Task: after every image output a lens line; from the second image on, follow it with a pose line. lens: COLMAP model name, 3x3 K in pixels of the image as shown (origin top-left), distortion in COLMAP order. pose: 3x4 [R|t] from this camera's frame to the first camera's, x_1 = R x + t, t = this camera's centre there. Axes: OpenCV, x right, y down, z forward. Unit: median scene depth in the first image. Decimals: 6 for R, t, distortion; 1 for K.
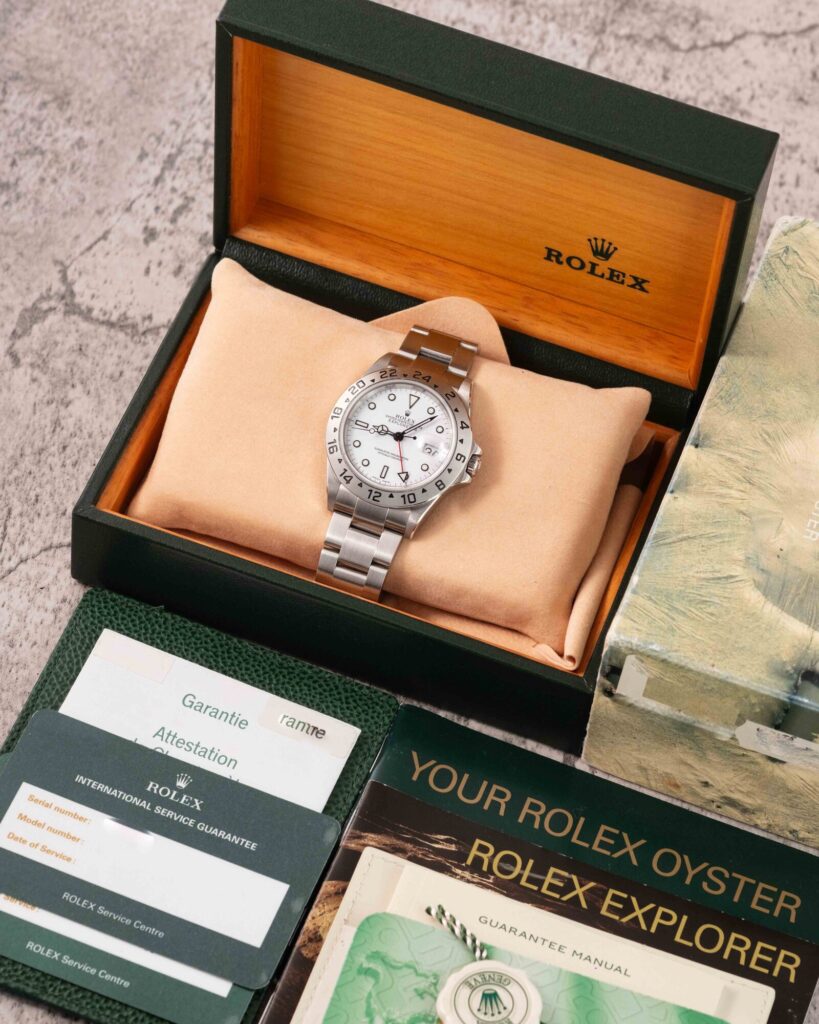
lens RADIAL K [[4172.4, 0, 392.7], [0, 4172.4, 513.0], [0, 0, 1]] dist [0.224099, 2.282452]
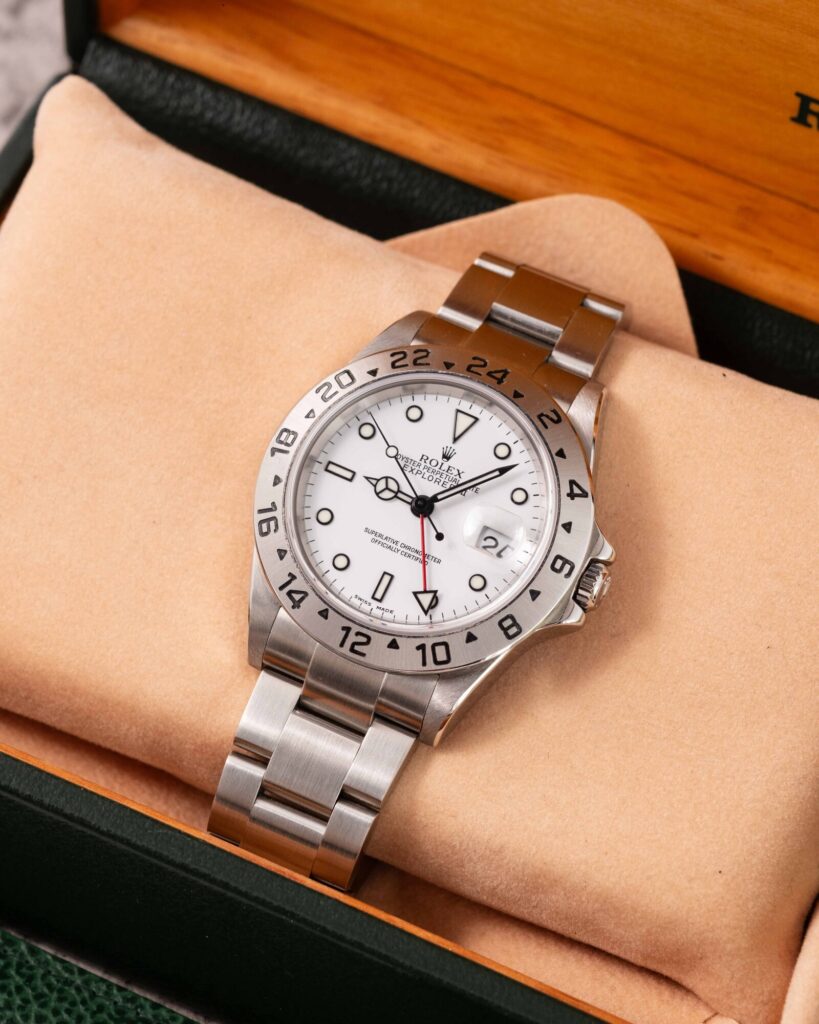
lens RADIAL K [[4172.4, 0, 392.7], [0, 4172.4, 513.0], [0, 0, 1]] dist [0.224099, 2.282452]
pose [[0.996284, 0.065772, -0.055613, 0.022208], [-0.065649, 0.997835, 0.004035, -0.019077], [0.055758, -0.000369, 0.998444, 0.569309]]
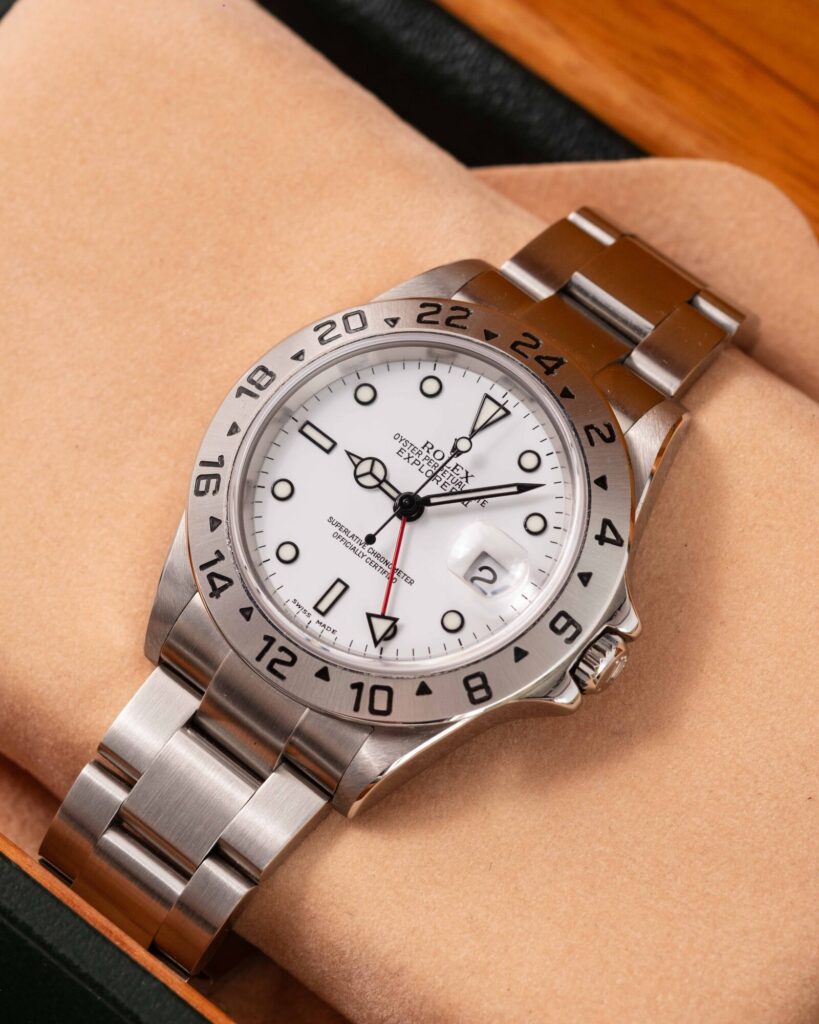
lens RADIAL K [[4344.6, 0, 375.1], [0, 4344.6, 510.8], [0, 0, 1]] dist [0.316615, 1.261619]
pose [[0.943788, 0.298375, -0.142257, 0.047129], [-0.299366, 0.954022, 0.014893, -0.022187], [0.140160, 0.028531, 0.989718, 0.661426]]
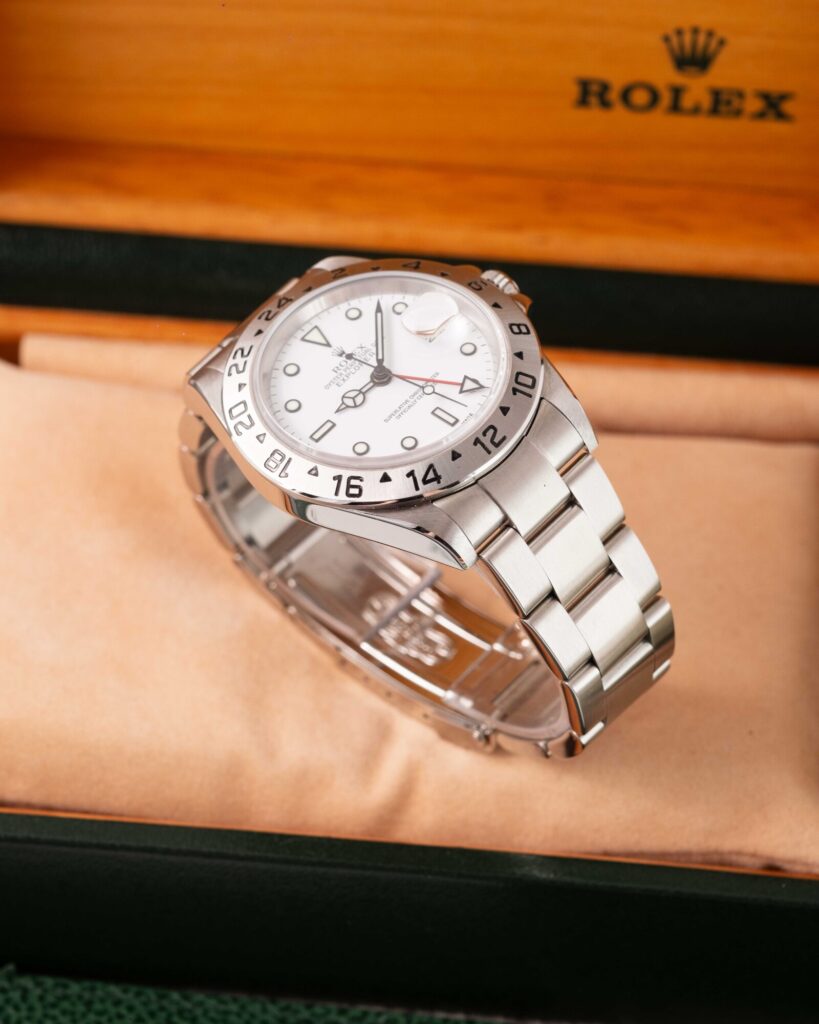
lens RADIAL K [[4172.4, 0, 392.7], [0, 4172.4, 513.0], [0, 0, 1]] dist [0.224099, 2.282452]
pose [[0.962455, -0.236535, 0.133160, -0.065254], [0.244533, 0.968498, -0.047075, 0.005355], [-0.117830, 0.077869, 0.989976, 0.516837]]
